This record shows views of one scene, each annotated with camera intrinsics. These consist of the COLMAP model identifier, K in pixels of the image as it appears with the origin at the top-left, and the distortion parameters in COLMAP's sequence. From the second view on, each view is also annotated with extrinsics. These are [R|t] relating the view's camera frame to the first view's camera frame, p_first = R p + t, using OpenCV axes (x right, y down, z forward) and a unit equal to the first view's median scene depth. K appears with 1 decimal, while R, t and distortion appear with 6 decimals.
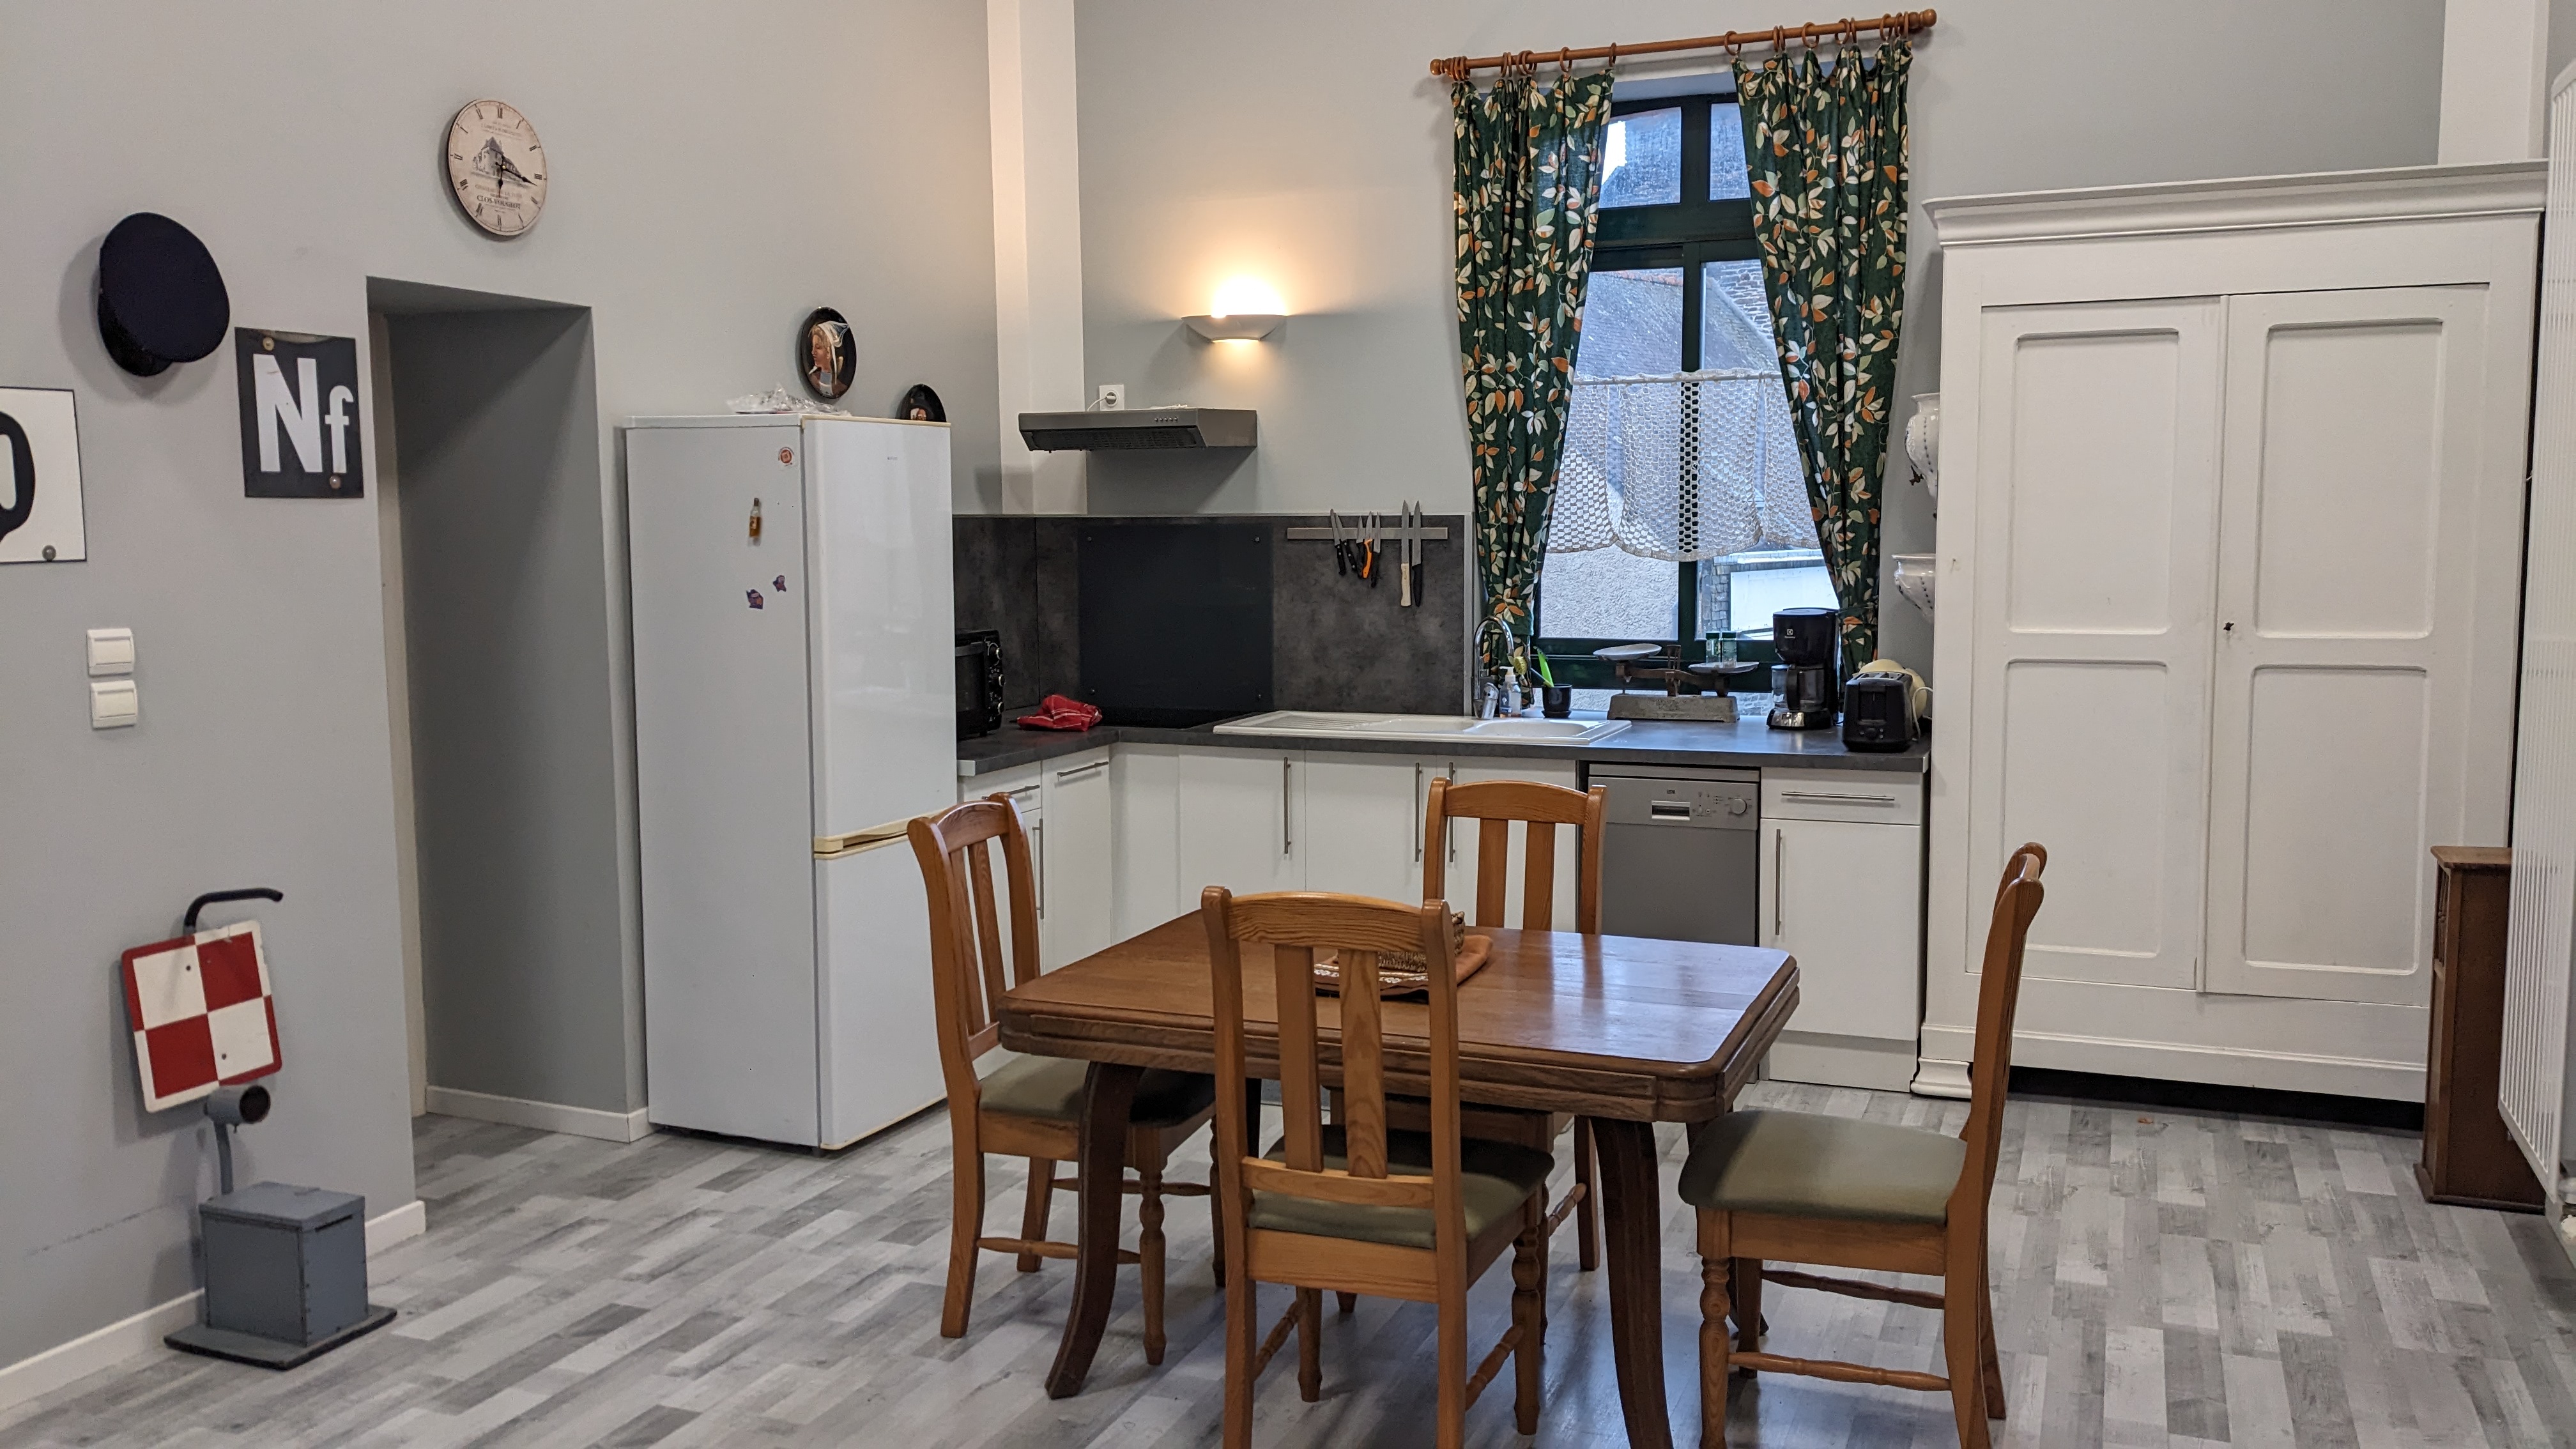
lens RADIAL K [[2092.9, 0, 1287.3], [0, 2092.9, 721.8], [0, 0, 1]] dist [0.049453, -0.045670]
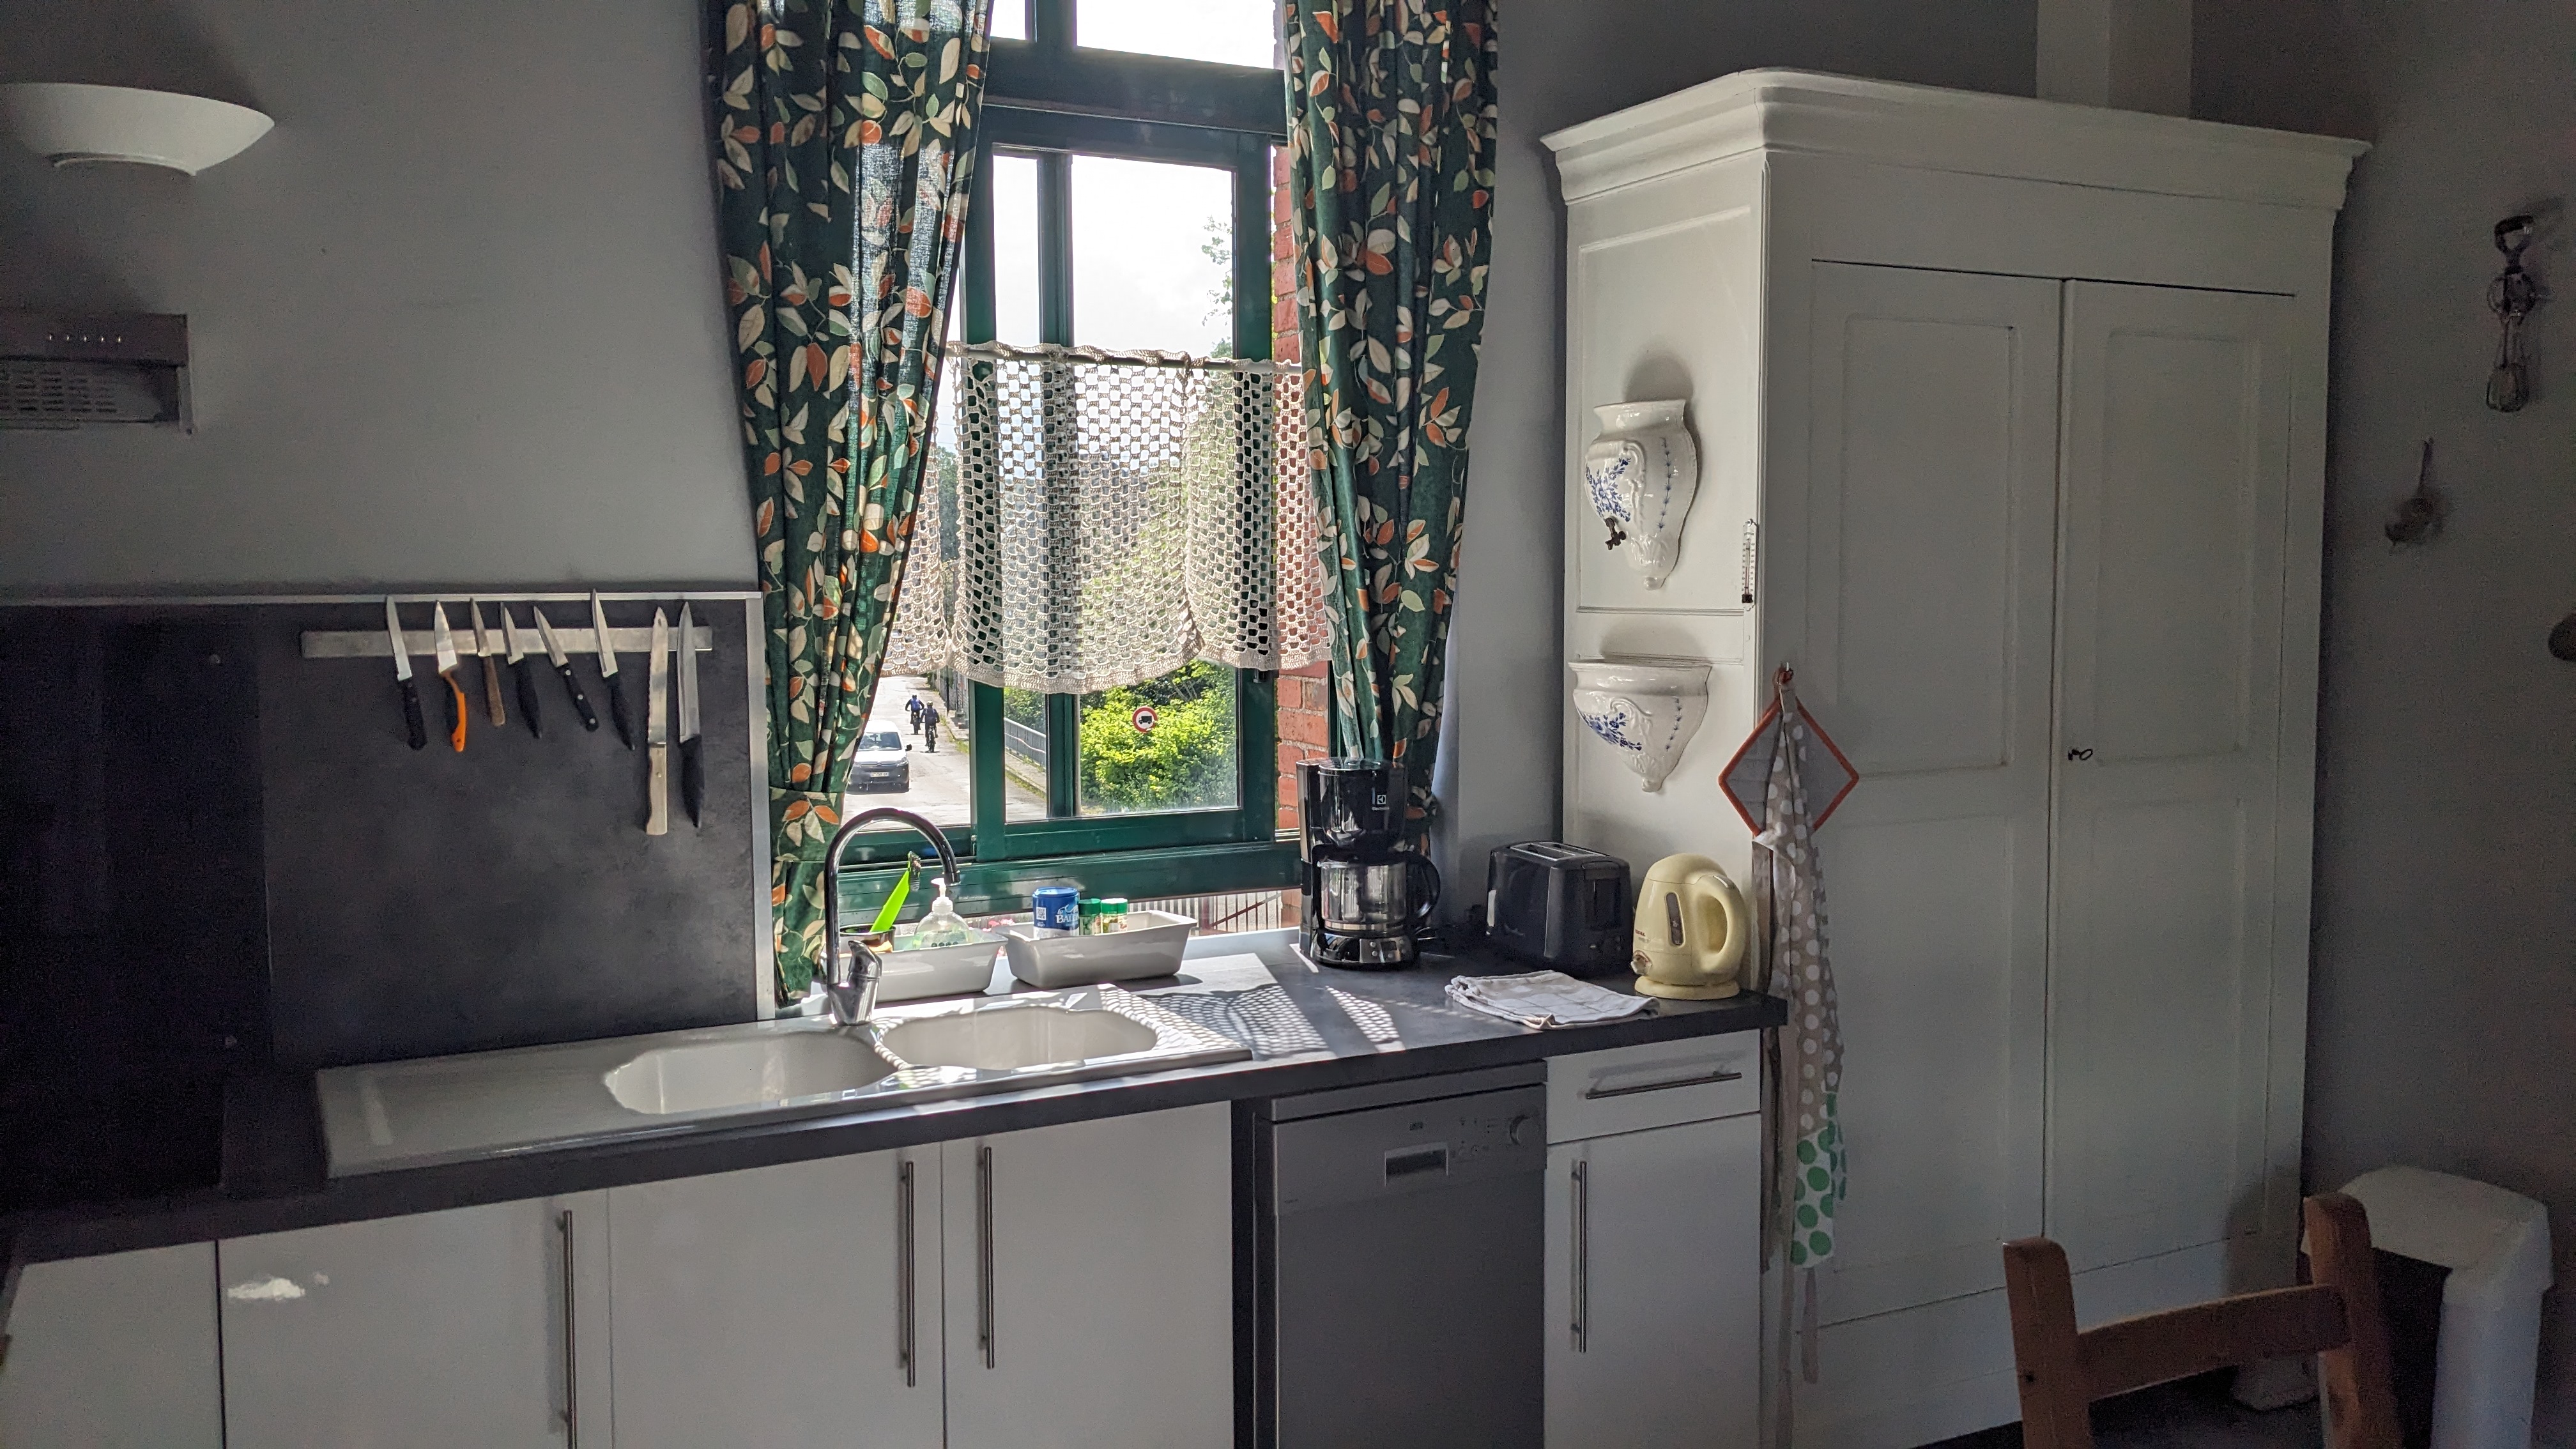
lens RADIAL K [[2092.9, 0, 1286.1], [0, 2092.9, 725.6], [0, 0, 1]] dist [0.049453, -0.045670]
pose [[0.651882, -0.043729, 0.757058, -0.210169], [0.084352, 0.996322, -0.015084, -0.056252], [-0.753614, 0.073692, 0.653173, 0.639708]]
